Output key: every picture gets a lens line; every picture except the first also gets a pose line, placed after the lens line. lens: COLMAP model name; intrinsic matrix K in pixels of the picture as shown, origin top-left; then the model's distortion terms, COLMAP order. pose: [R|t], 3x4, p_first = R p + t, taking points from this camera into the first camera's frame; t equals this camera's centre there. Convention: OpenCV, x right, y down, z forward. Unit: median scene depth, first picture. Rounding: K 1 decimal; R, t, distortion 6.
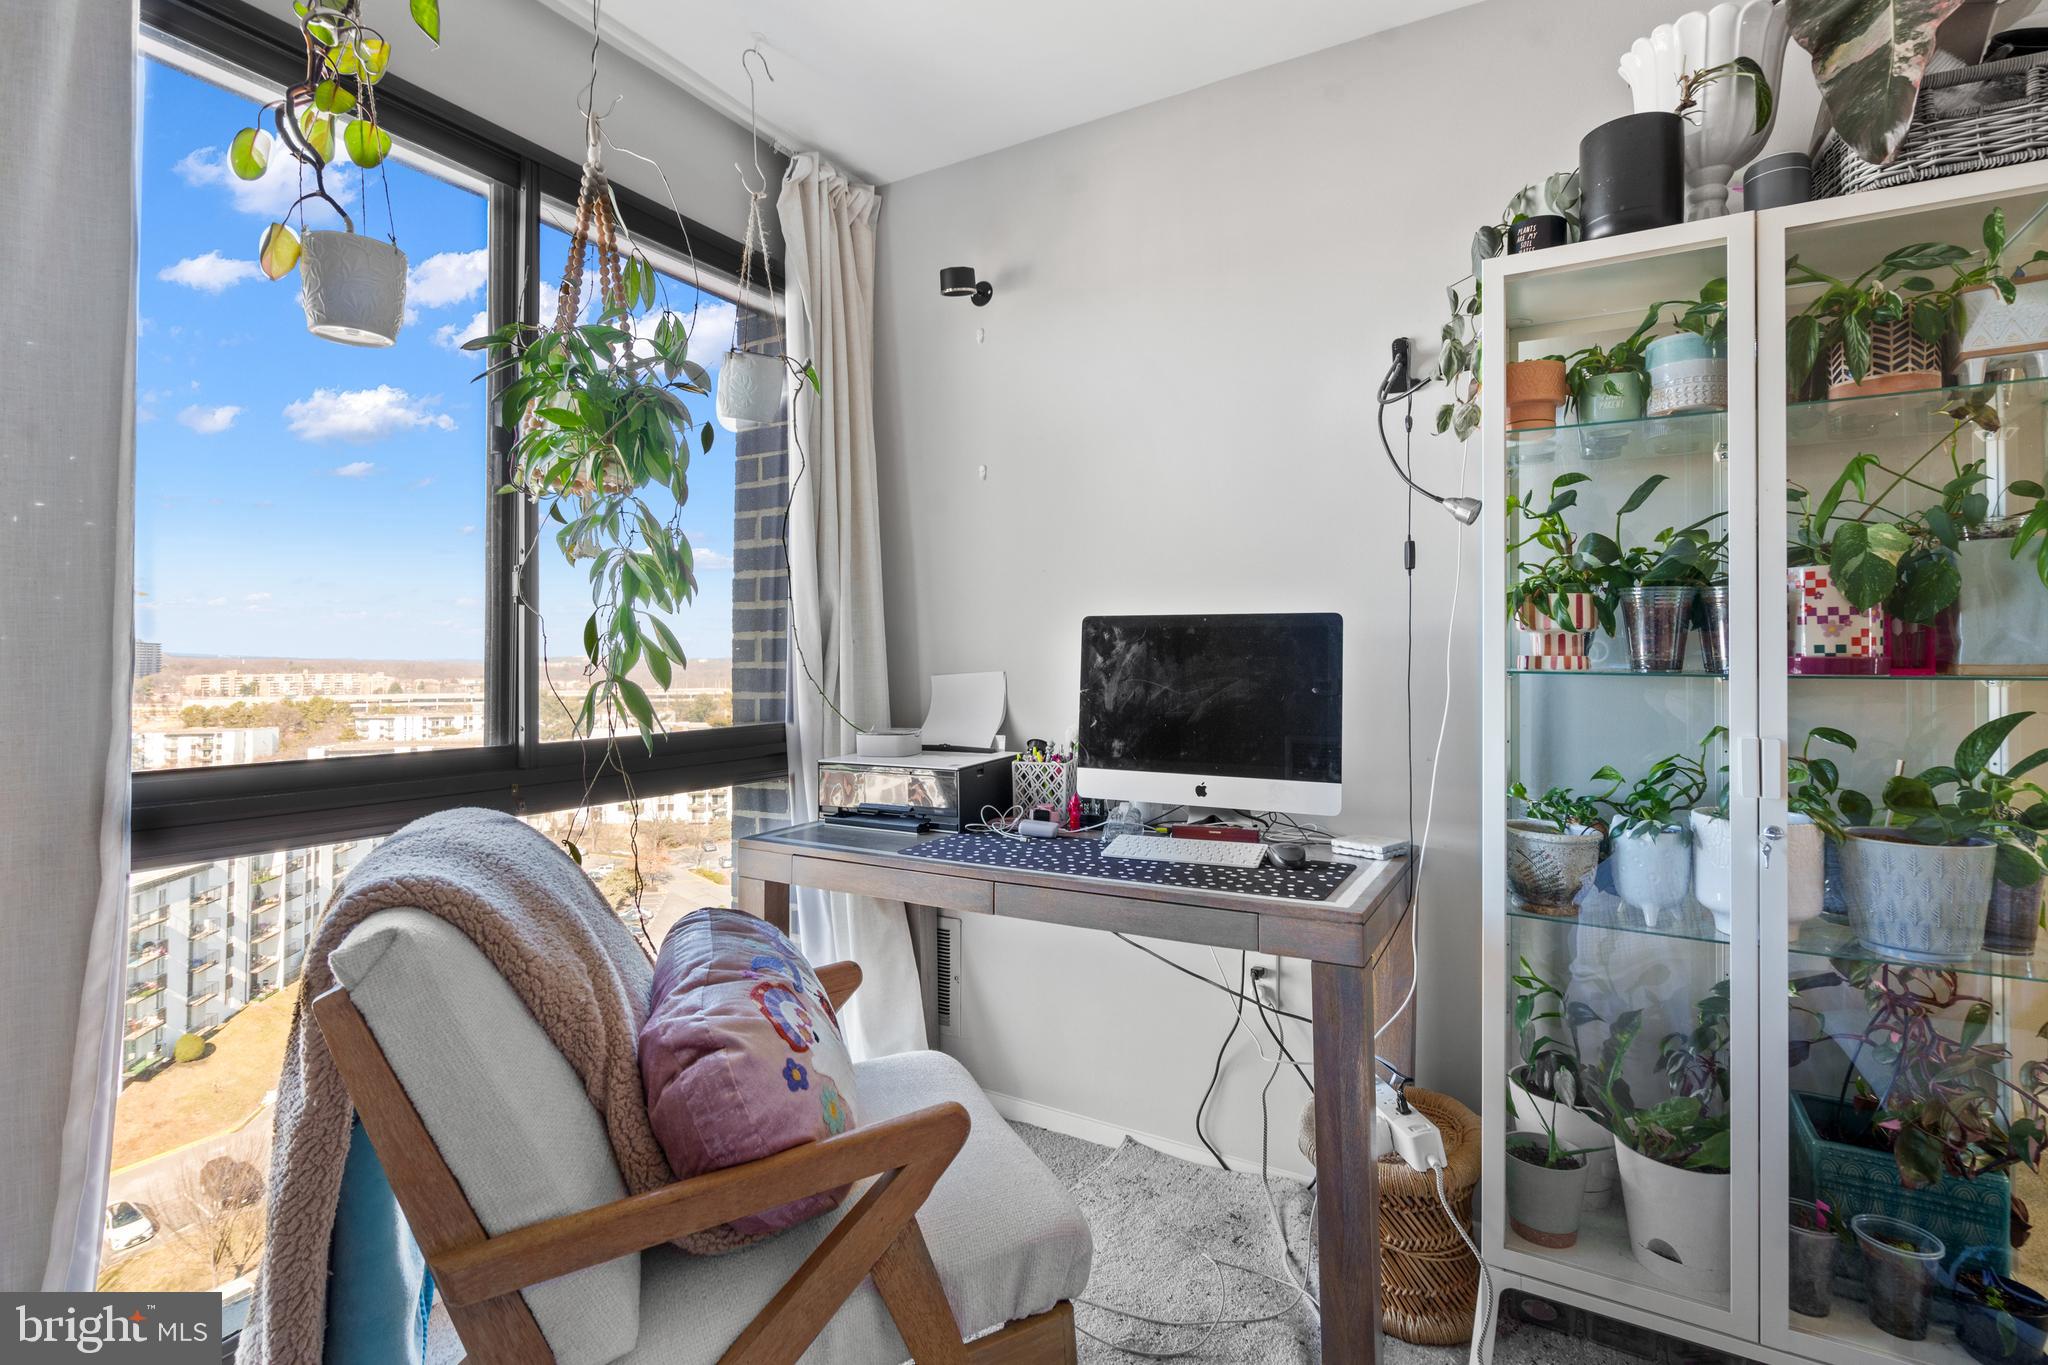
lens RADIAL K [[1007.4, 0, 1019.6], [0, 1007.4, 656.9], [0, 0, 1]] dist [-0.001985, -0.000446]
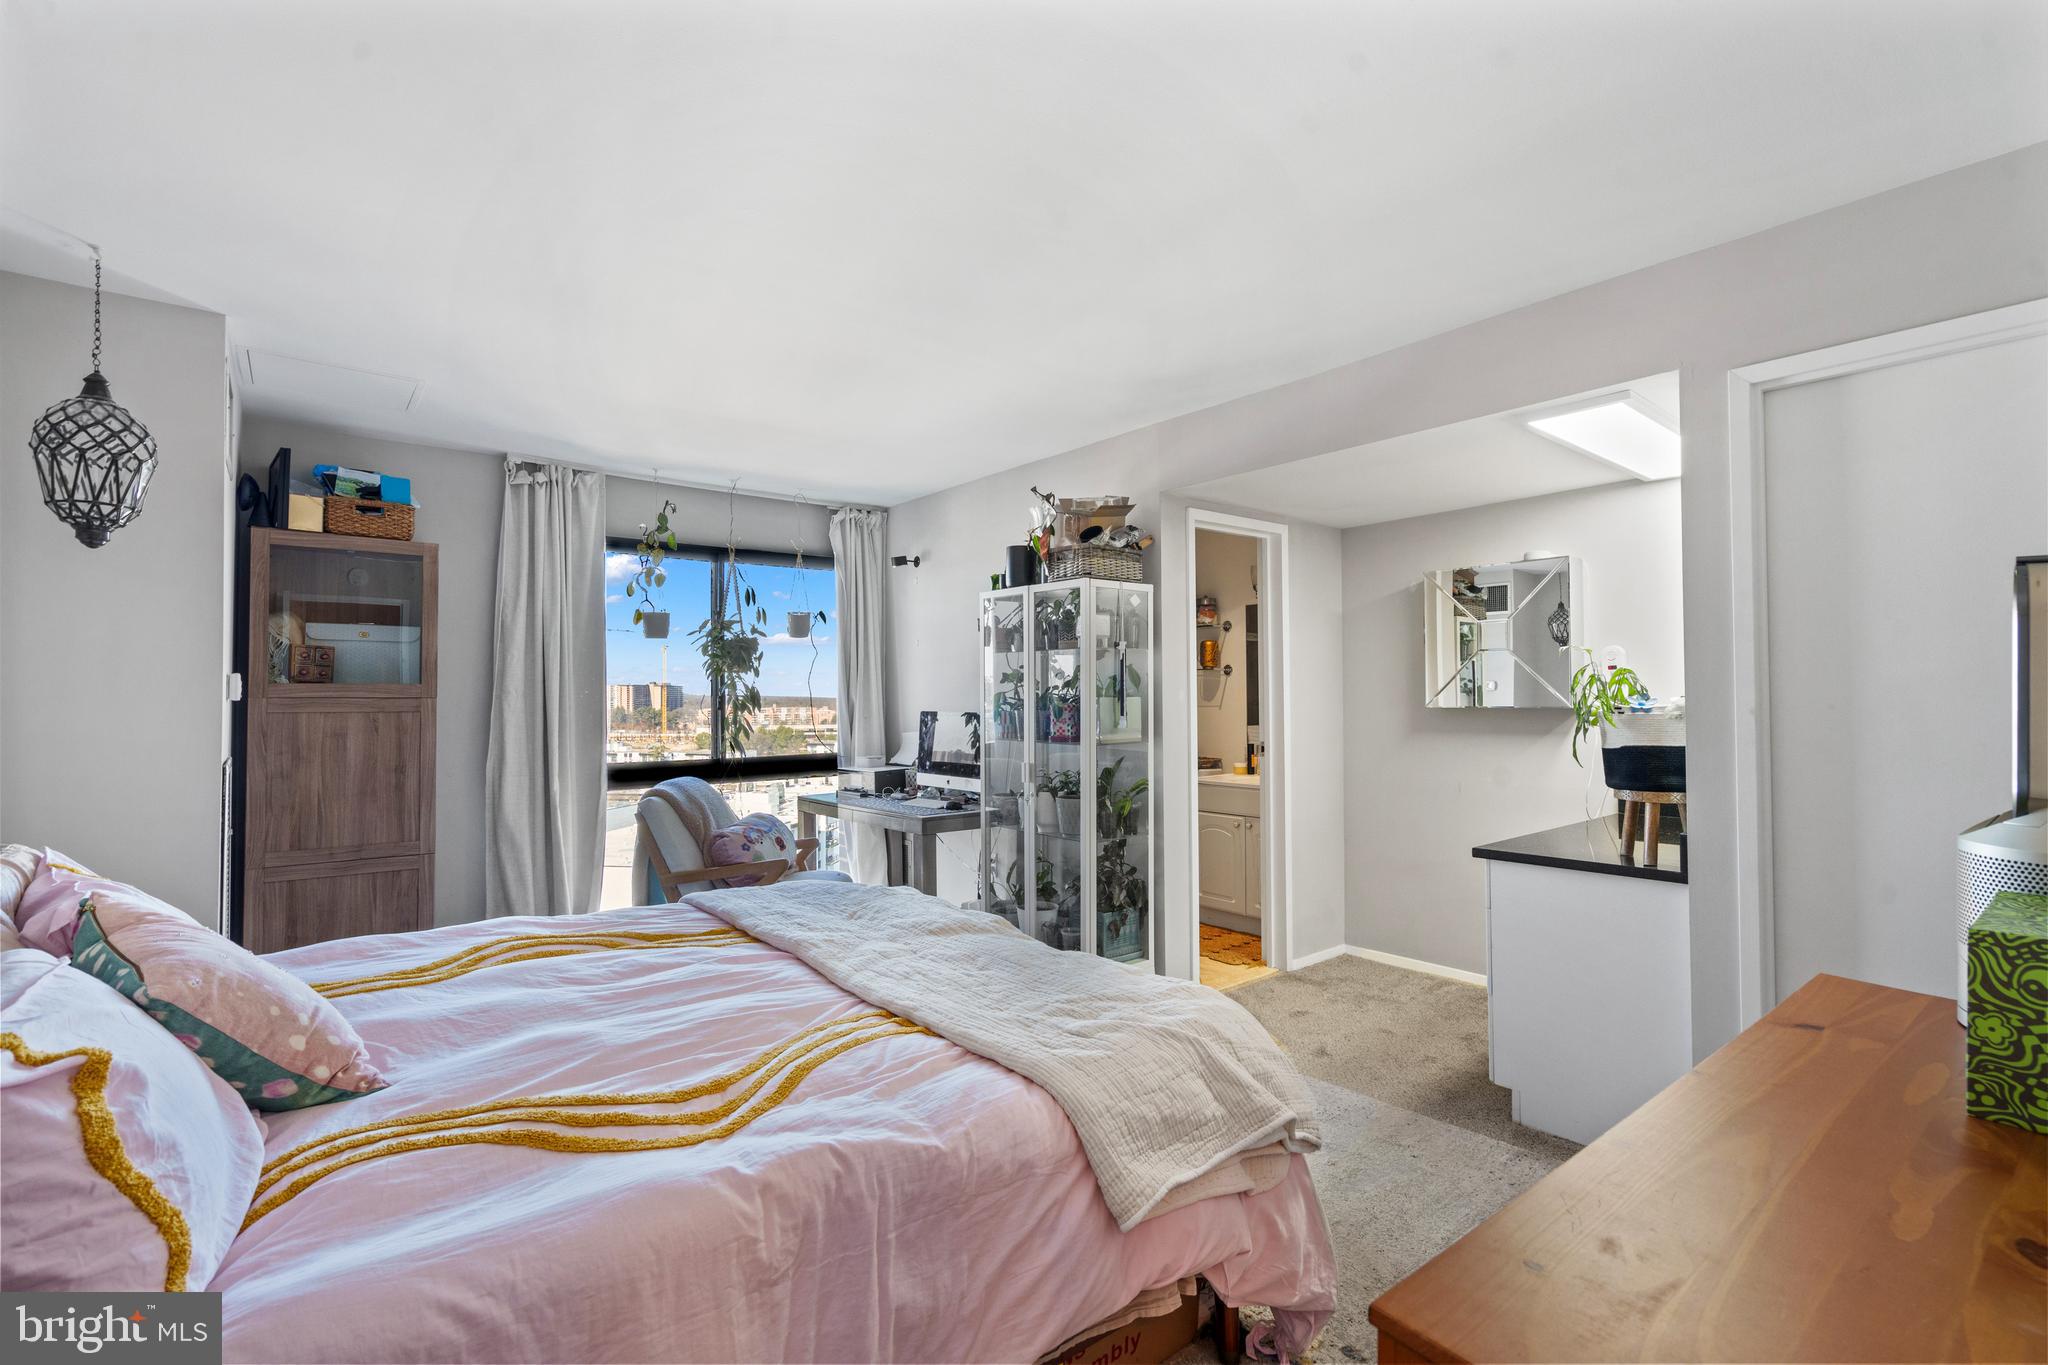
lens RADIAL K [[965.6, 0, 1014.8], [0, 965.6, 706.1], [0, 0, 1]] dist [0.000671, -0.000216]
pose [[0.930774, -0.005228, -0.365558, 1.158893], [0.011762, 0.999808, 0.015647, -0.087753], [0.365406, -0.018863, 0.930657, -1.121999]]
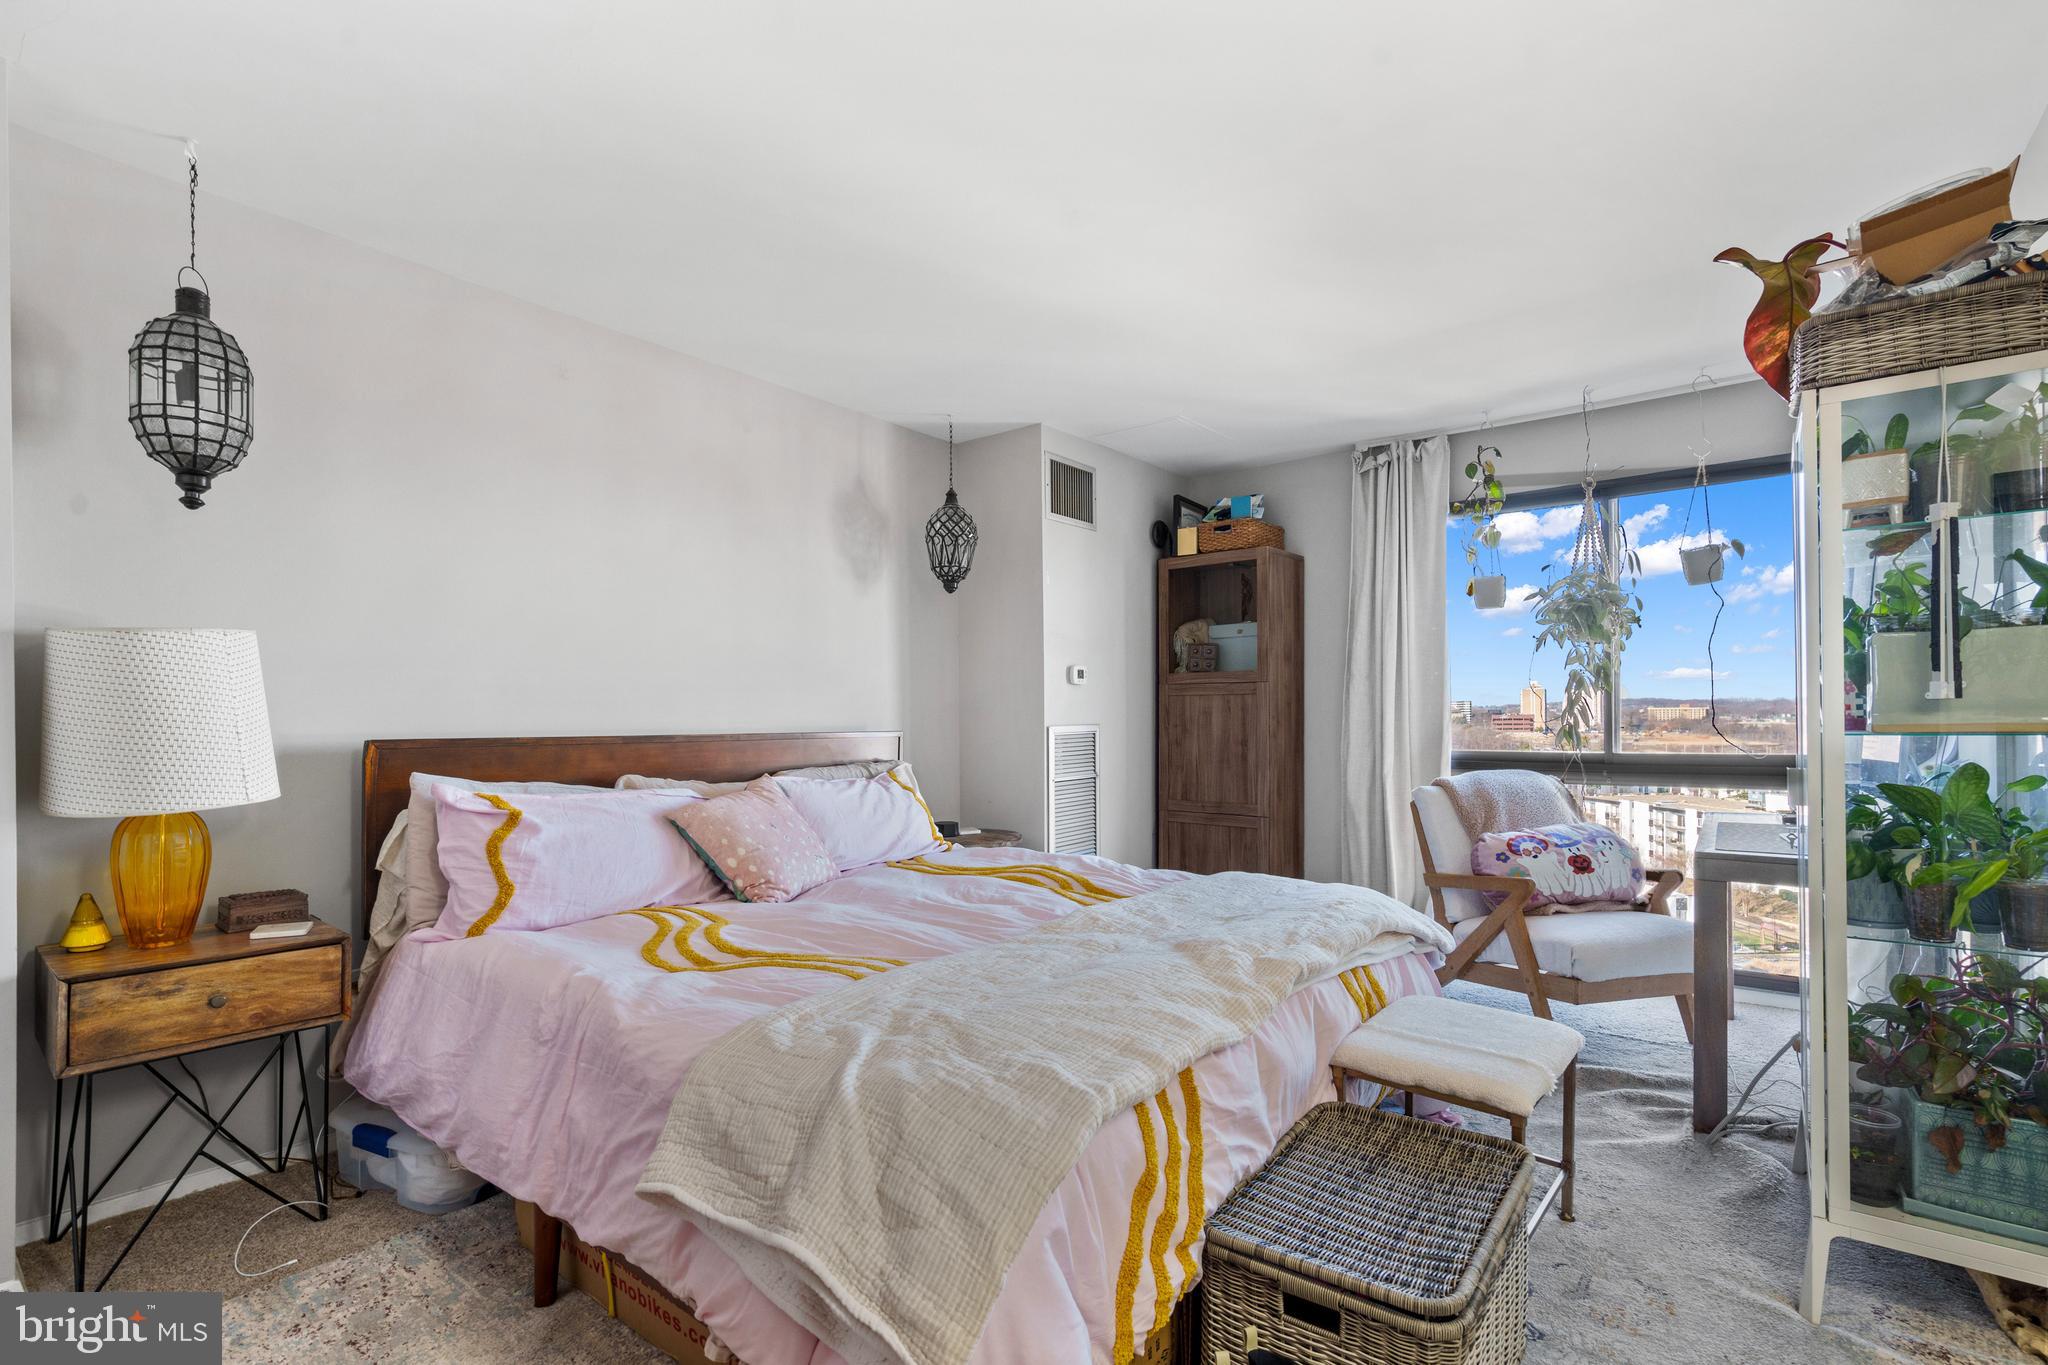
lens RADIAL K [[965.6, 0, 1014.8], [0, 965.6, 706.1], [0, 0, 1]] dist [0.000671, -0.000216]
pose [[-0.186430, -0.014603, -0.982360, 1.617176], [0.012316, 0.999776, -0.017199, -0.004581], [0.982391, -0.015306, -0.186209, 0.044653]]
